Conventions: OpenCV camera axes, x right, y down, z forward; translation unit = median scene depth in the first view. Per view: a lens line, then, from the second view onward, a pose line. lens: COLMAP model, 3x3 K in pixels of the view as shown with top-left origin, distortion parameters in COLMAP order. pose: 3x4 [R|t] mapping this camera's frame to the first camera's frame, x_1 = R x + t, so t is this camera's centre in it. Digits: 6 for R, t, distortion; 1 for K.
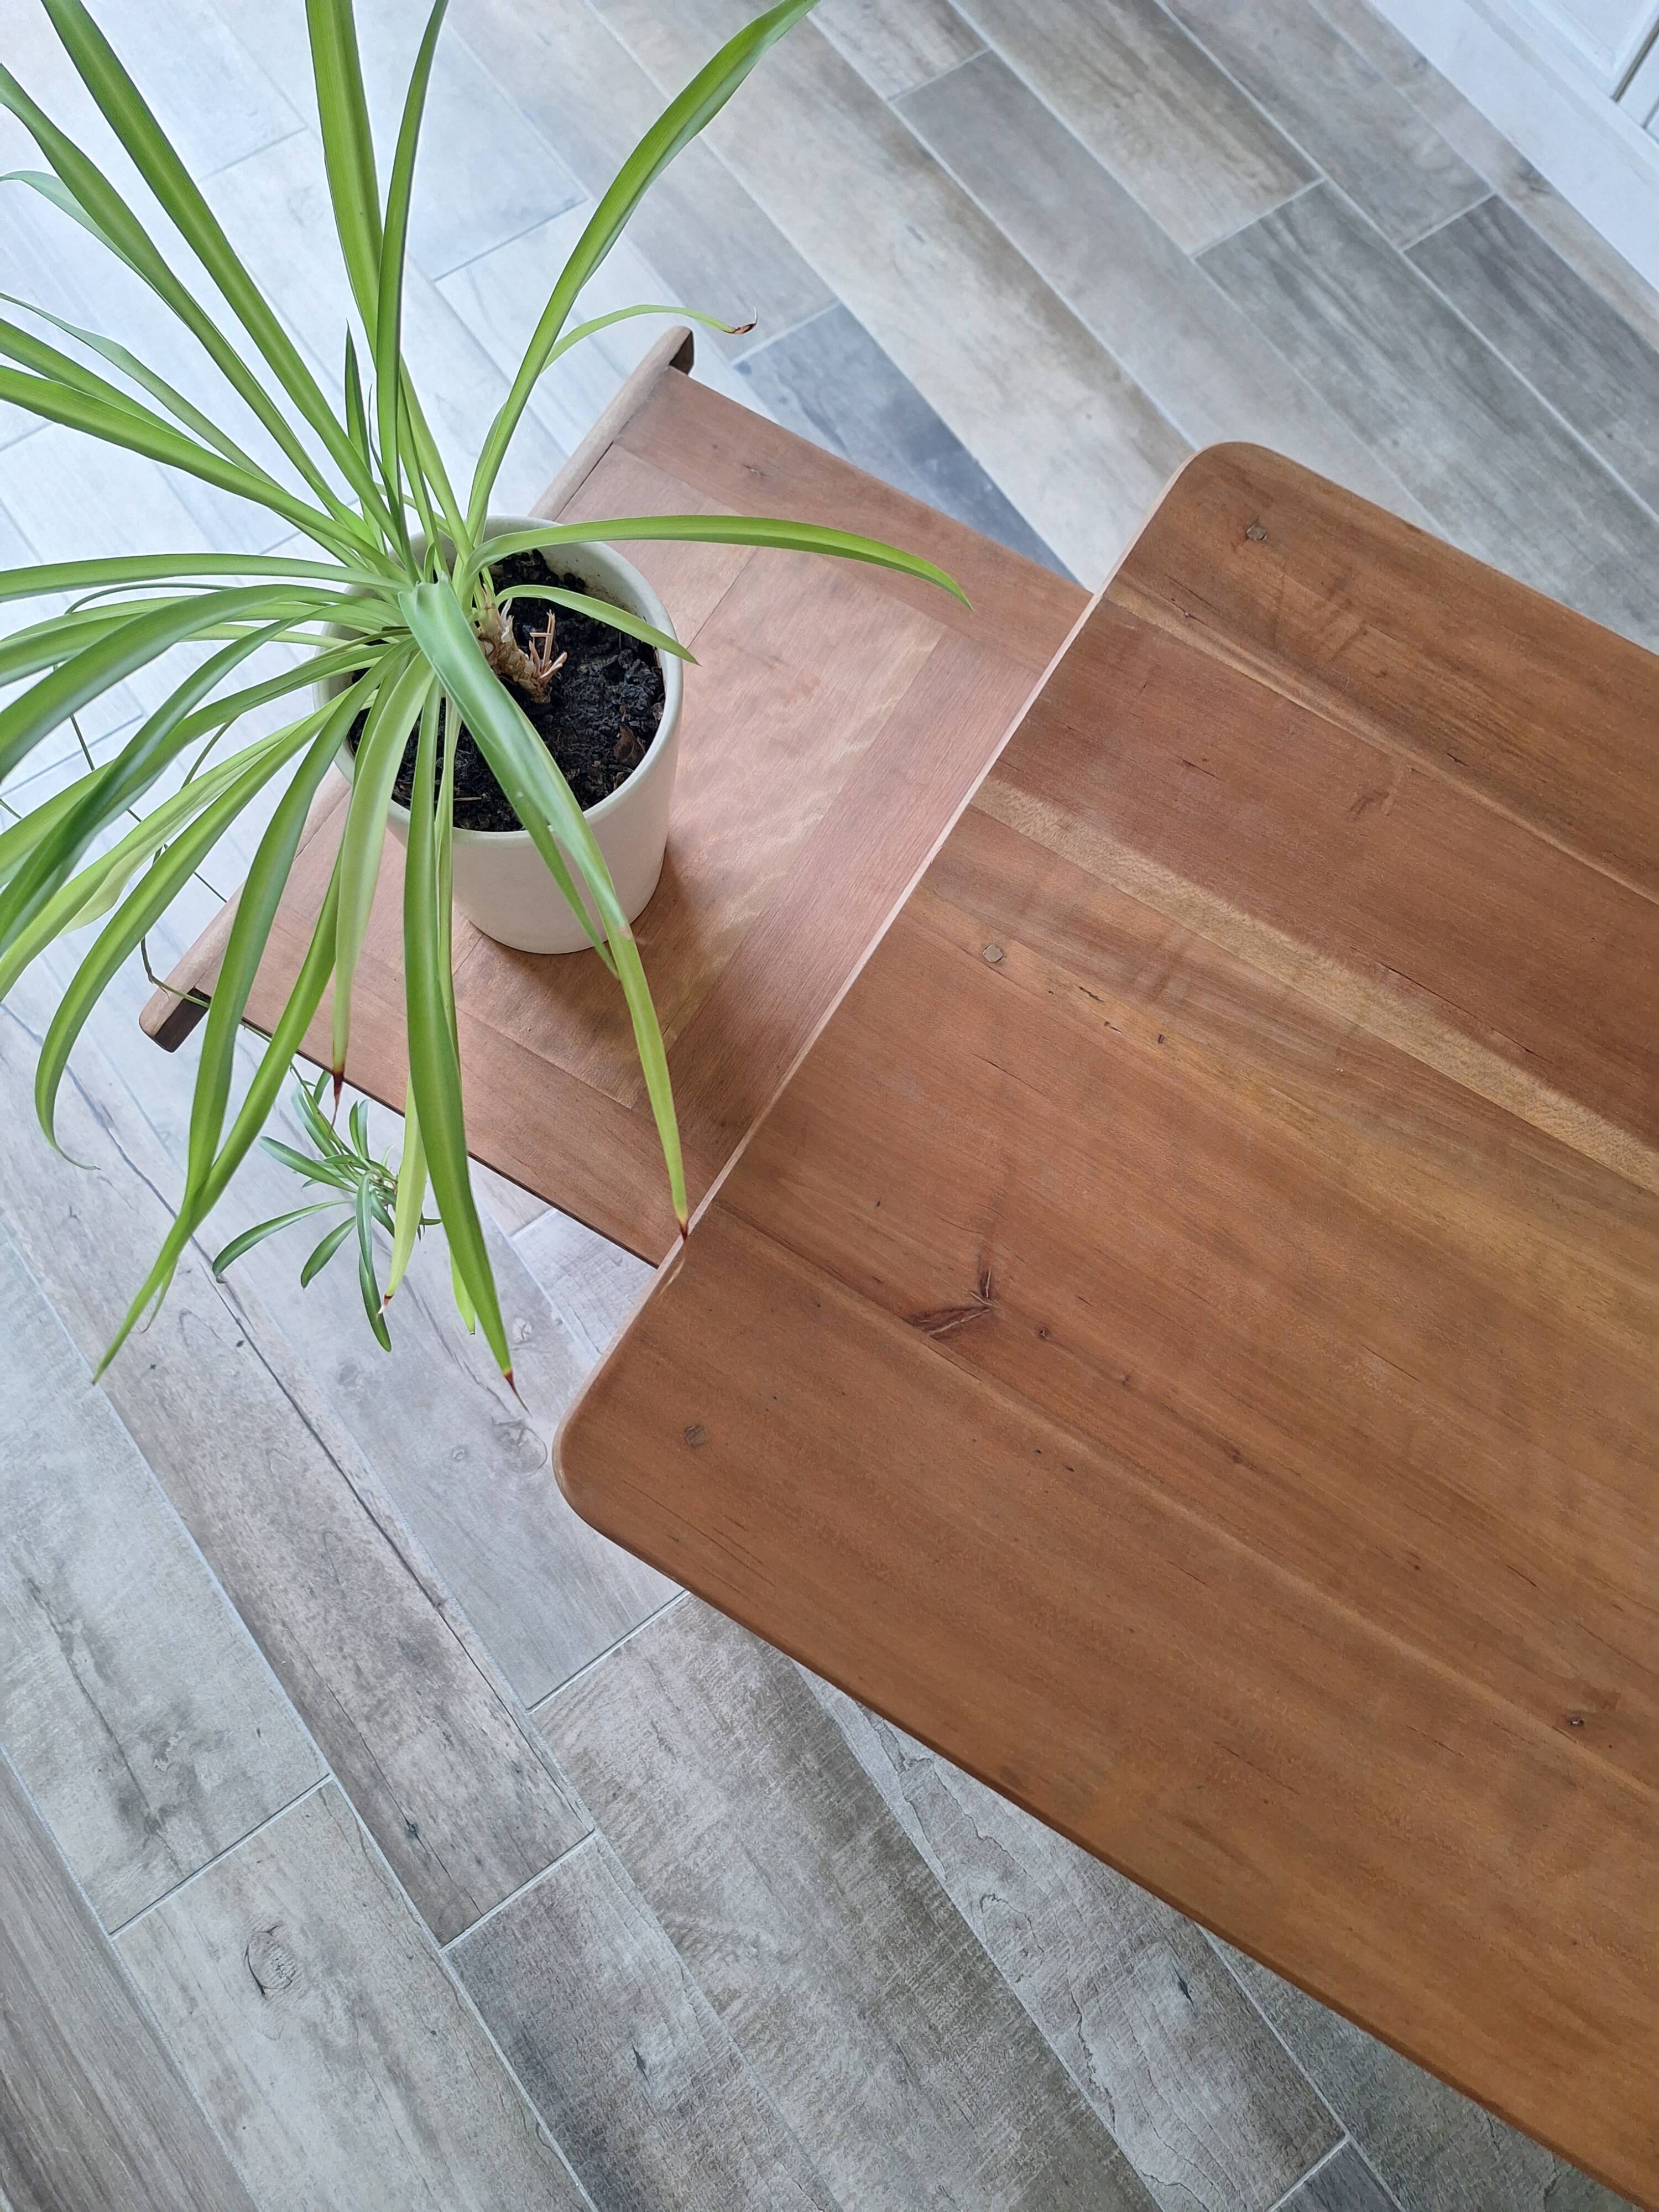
lens RADIAL K [[1542.1, 0, 814.5], [0, 1542.1, 1098.6], [0, 0, 1]] dist [0.058108, -0.061401]
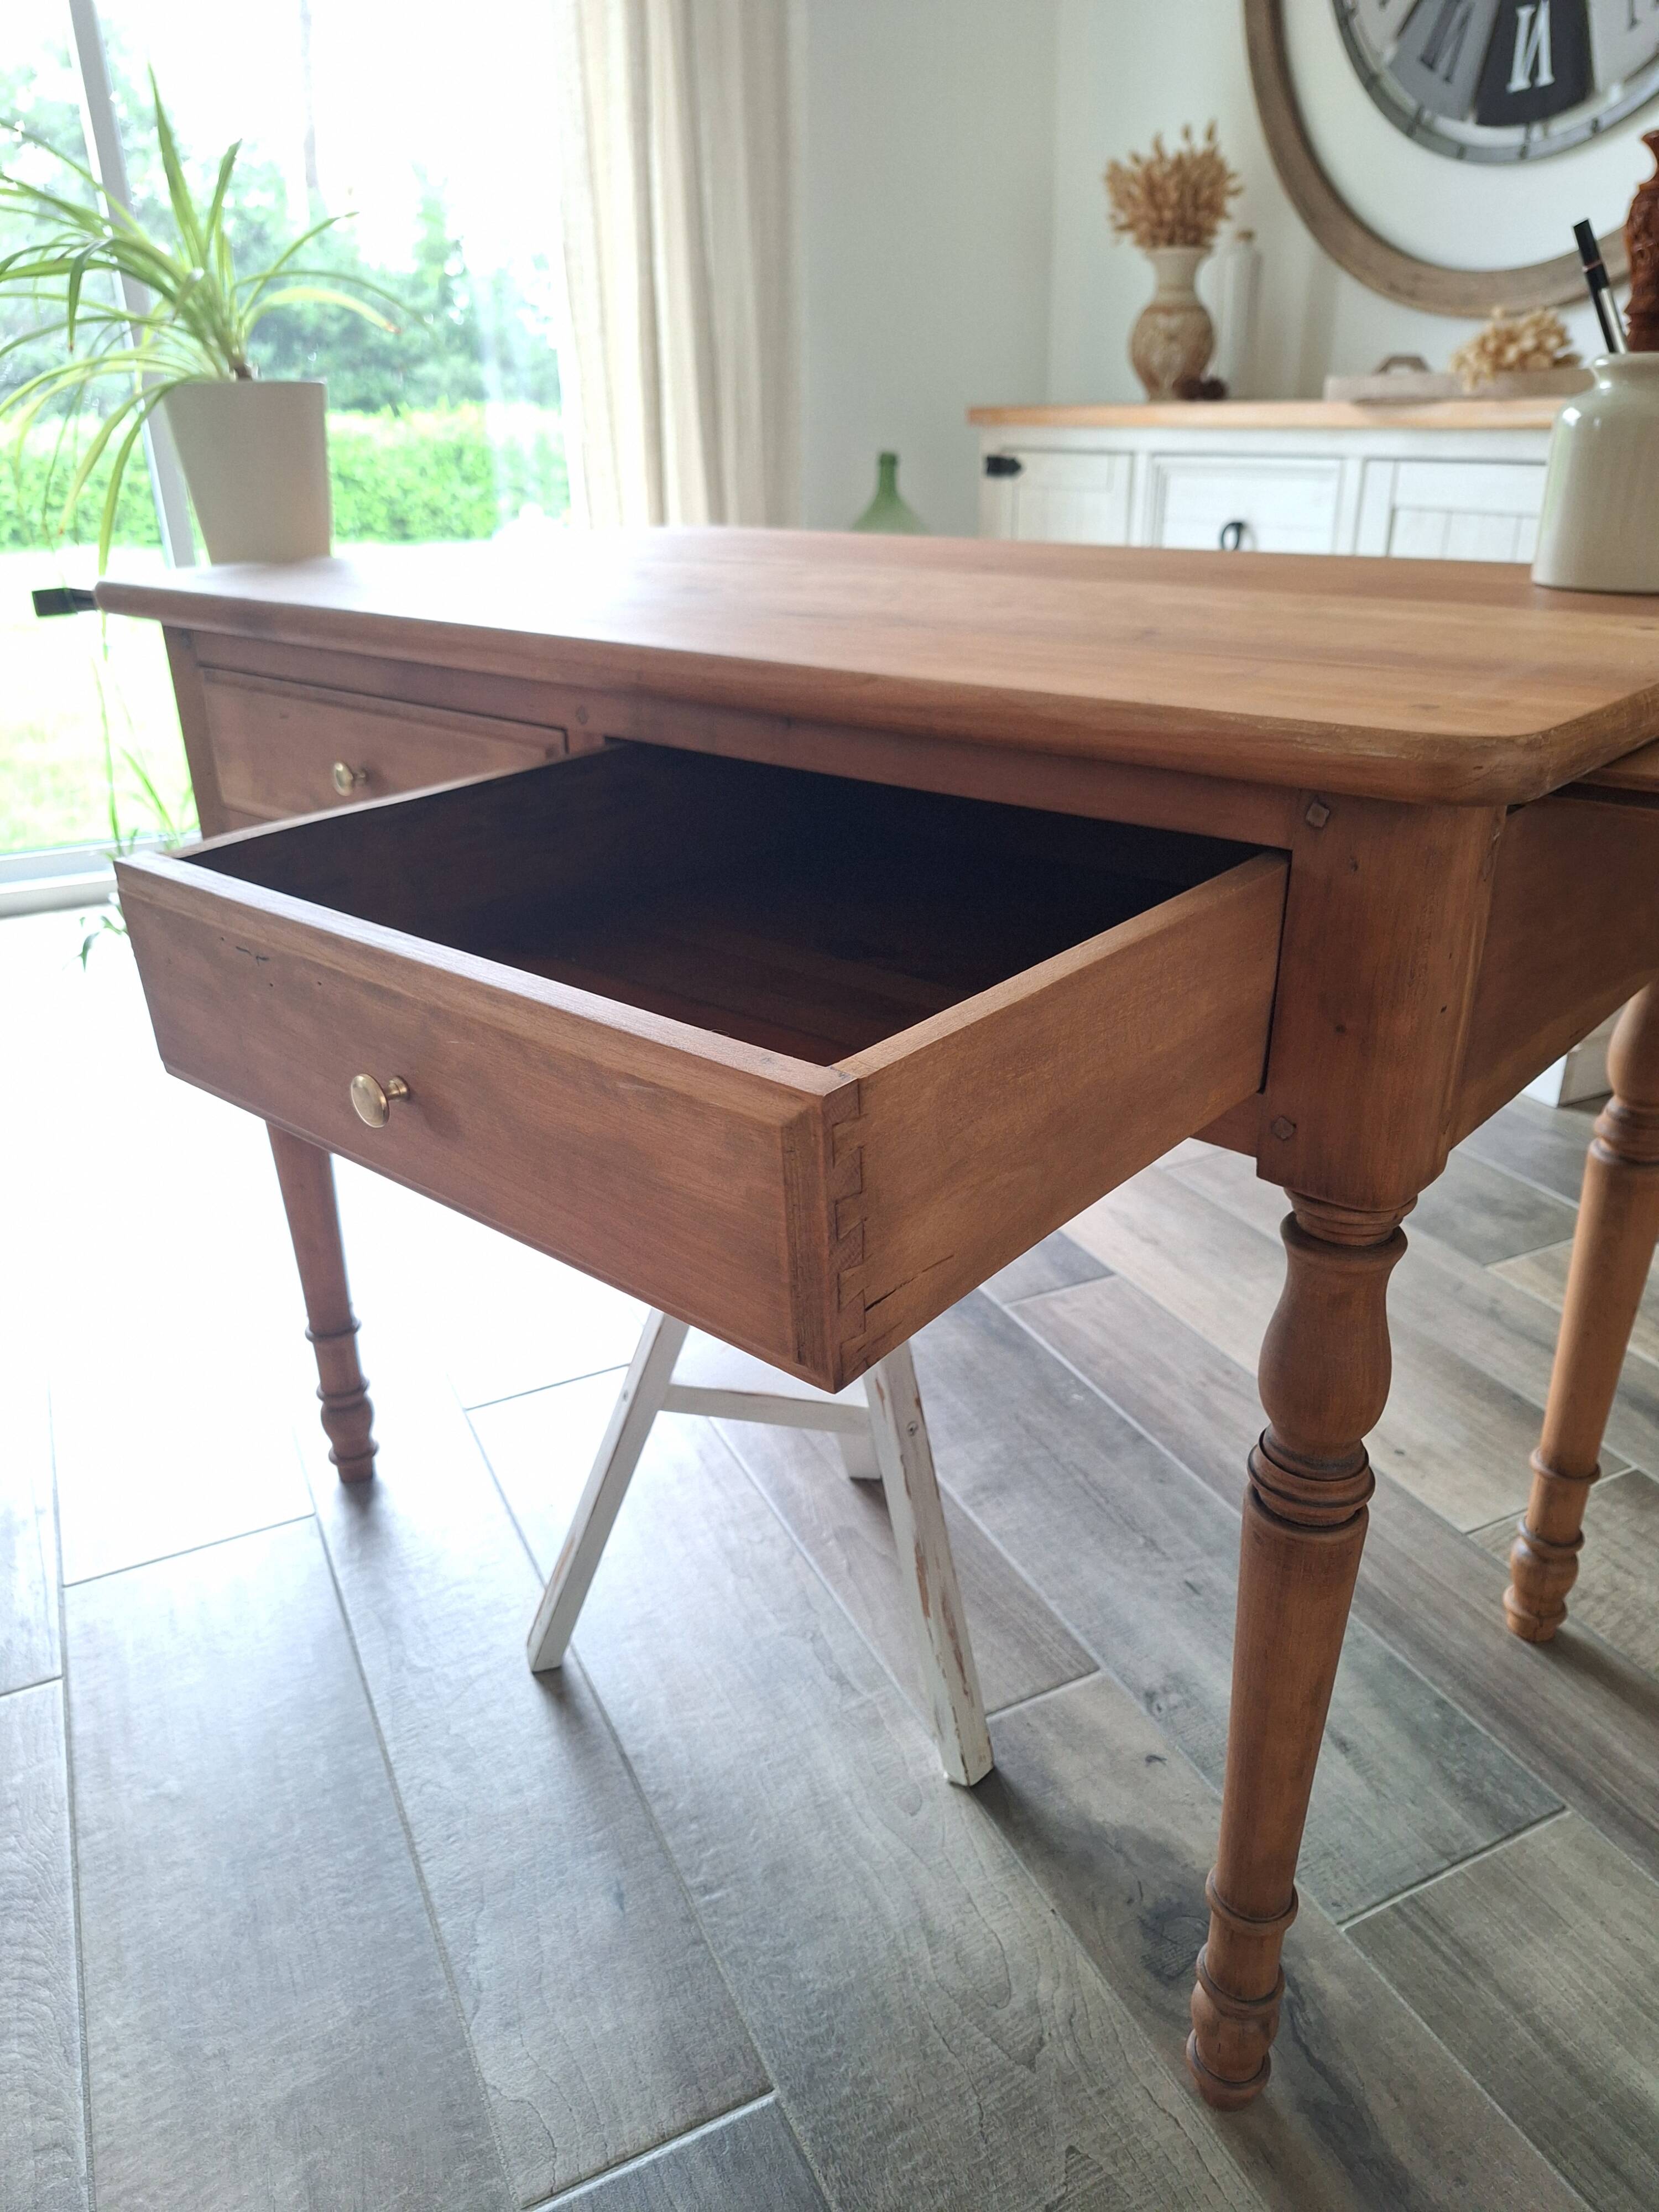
lens RADIAL K [[1561.8, 0, 826.3], [0, 1561.8, 1131.1], [0, 0, 1]] dist [0.015016, -0.015655]
pose [[0.982447, 0.018497, -0.185625, 0.470470], [-0.153555, 0.645202, -0.748421, 0.879407], [0.105922, 0.763788, 0.636717, 0.201780]]
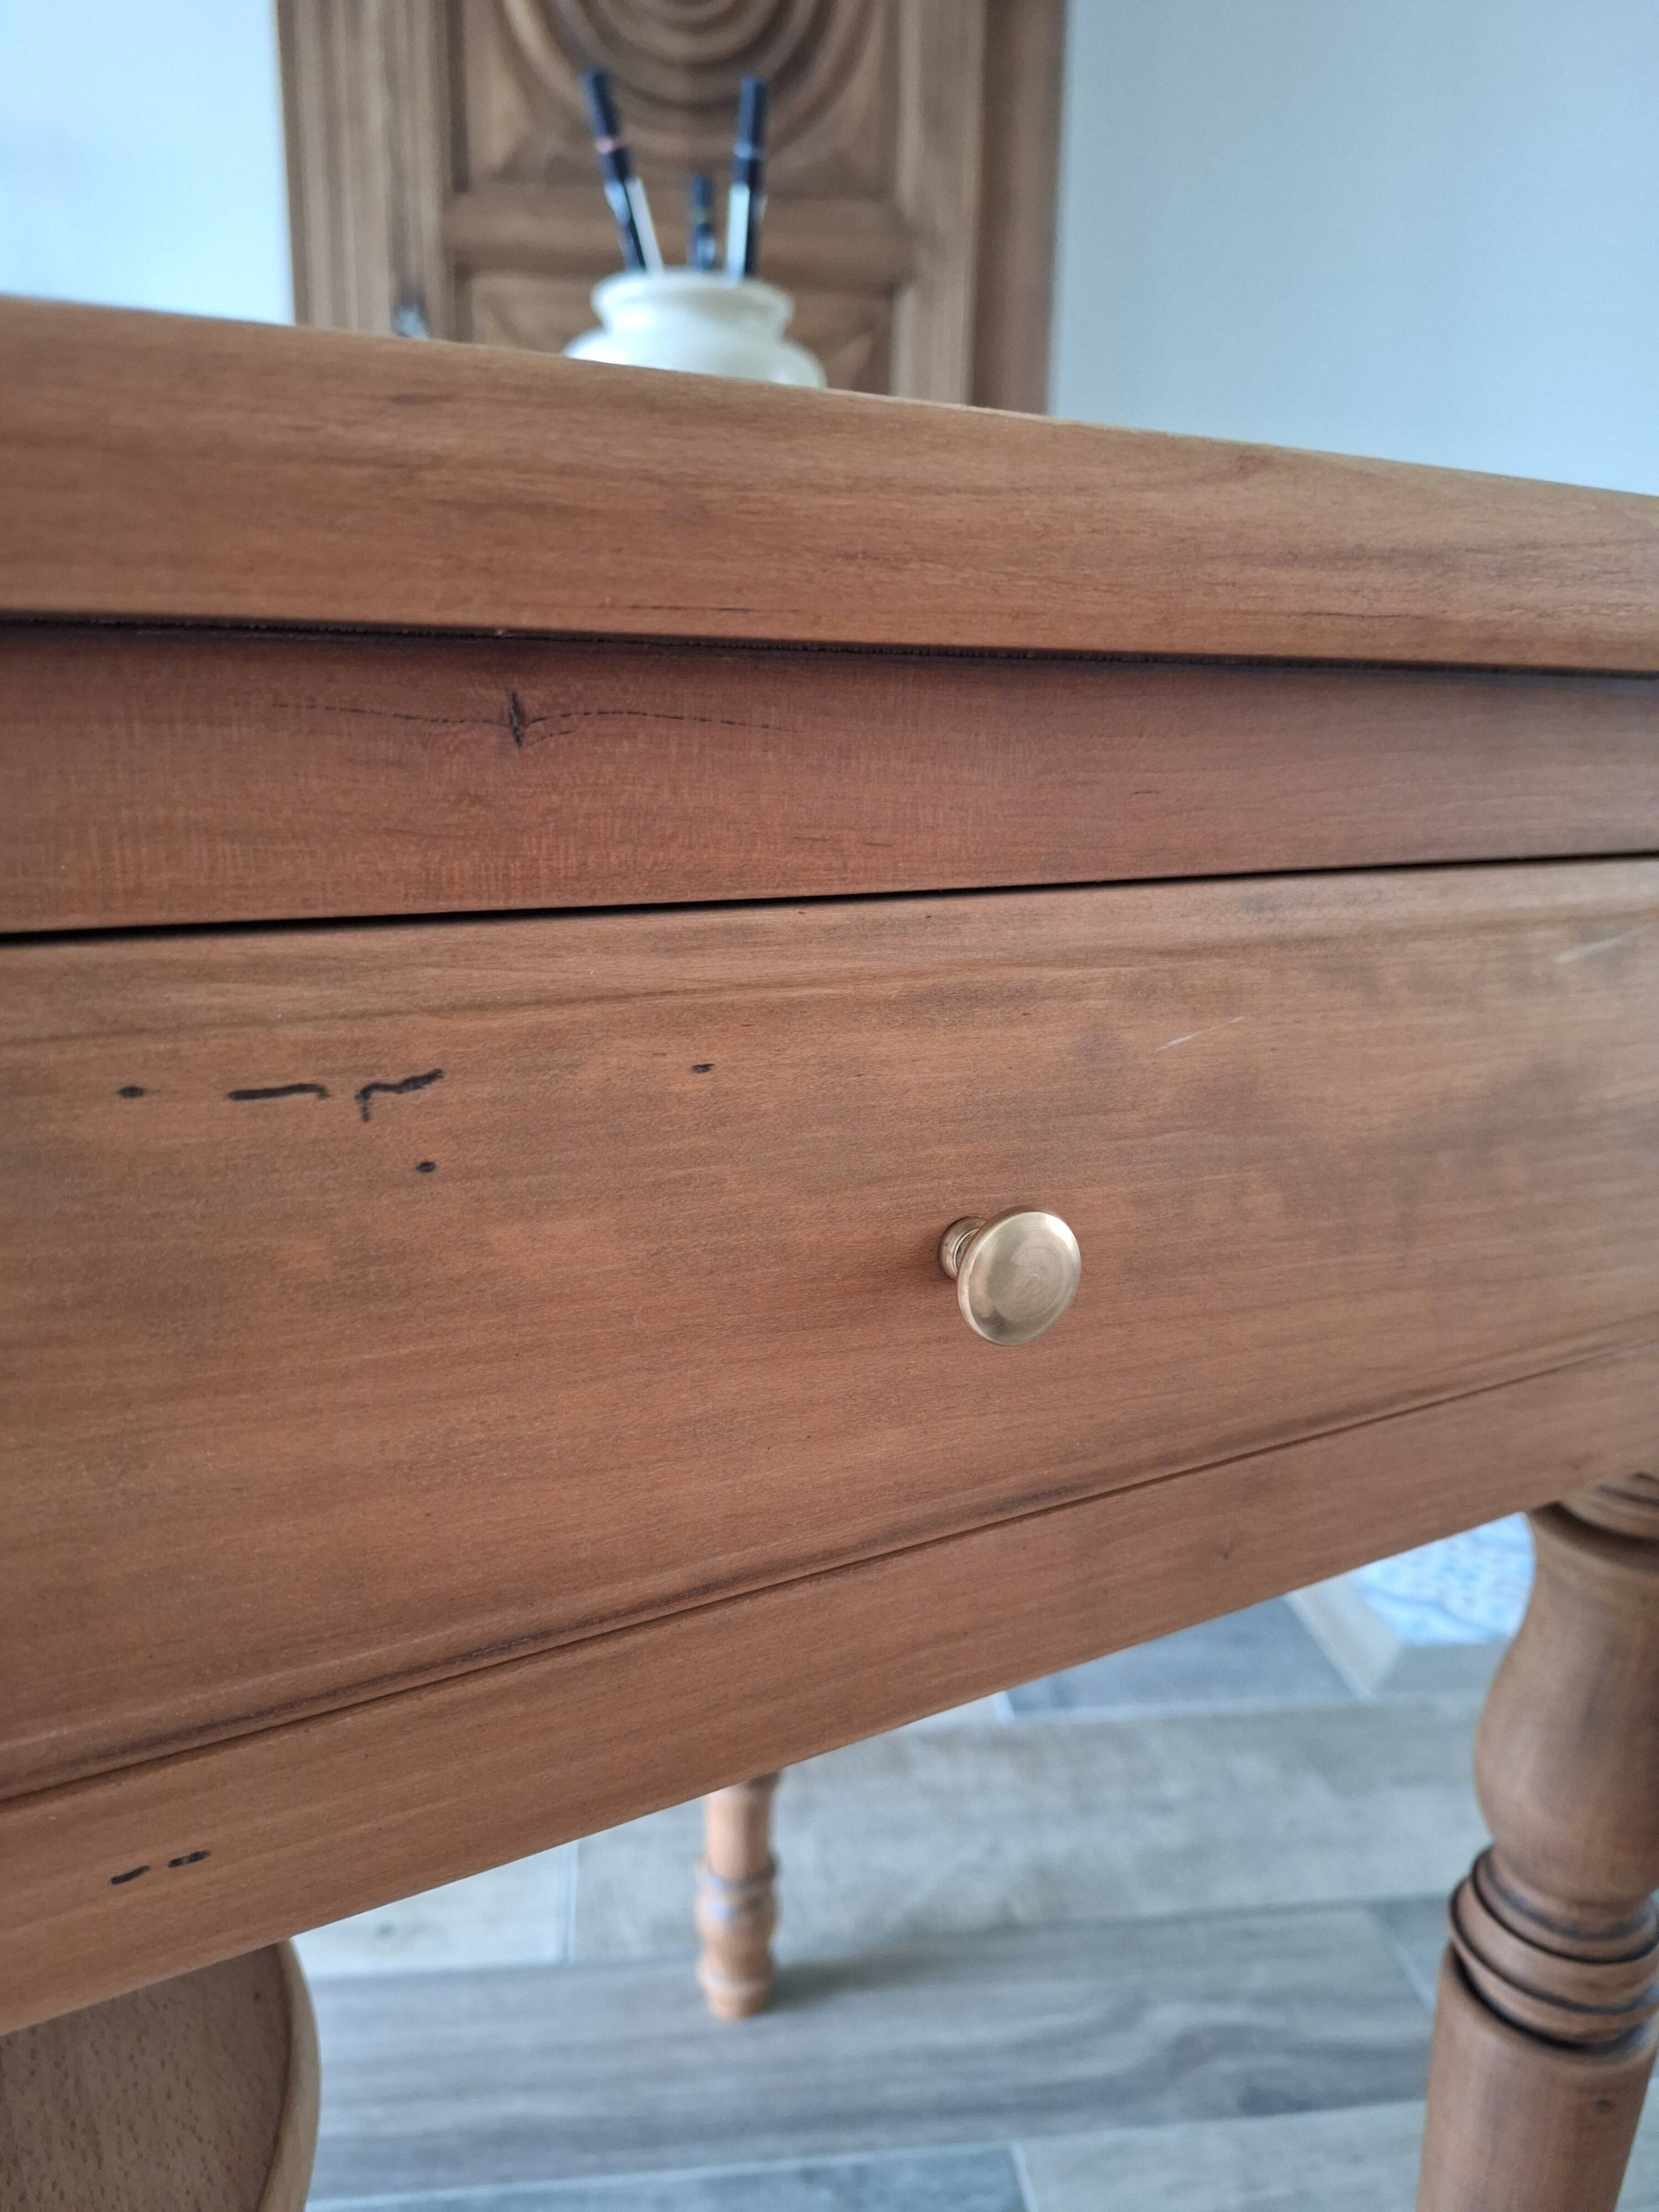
lens RADIAL K [[1561.8, 0, 871.0], [0, 1561.8, 1122.0], [0, 0, 1]] dist [0.015016, -0.015655]
pose [[0.475341, -0.250547, 0.843372, 0.241263], [0.843984, 0.400587, -0.356681, 0.447768], [-0.248479, 0.881338, 0.401873, 0.418530]]
